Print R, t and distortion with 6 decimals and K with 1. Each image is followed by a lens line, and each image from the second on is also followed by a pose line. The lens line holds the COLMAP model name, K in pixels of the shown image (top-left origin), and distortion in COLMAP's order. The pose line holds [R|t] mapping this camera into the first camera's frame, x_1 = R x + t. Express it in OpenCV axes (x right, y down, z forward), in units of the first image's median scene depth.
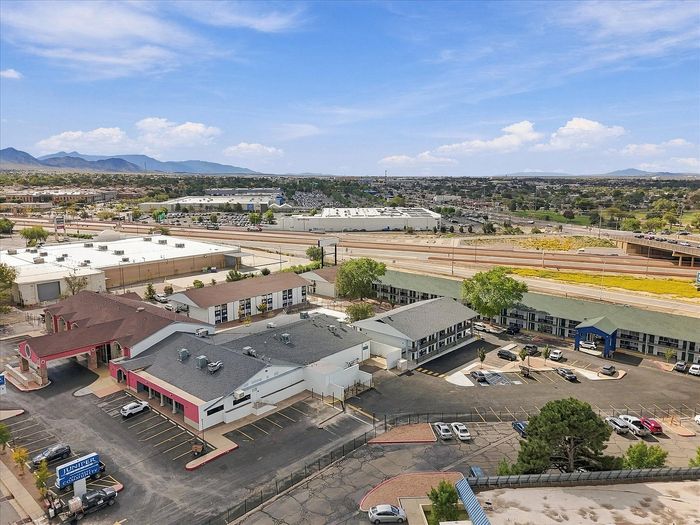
lens RADIAL K [[522.6, 0, 350.4], [0, 522.6, 262.8], [0, 0, 1]] dist [0.034283, -0.009525]
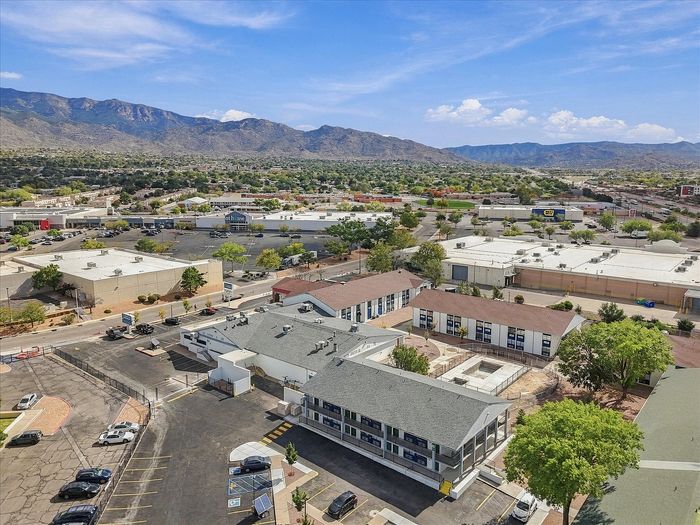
lens RADIAL K [[522.6, 0, 350.3], [0, 522.6, 261.8], [0, 0, 1]] dist [0.034283, -0.009525]
pose [[0.032455, 0.174586, -0.984107, 0.875048], [-0.178510, 0.969806, 0.166162, -0.181429], [0.983403, 0.170281, 0.062640, 1.019324]]
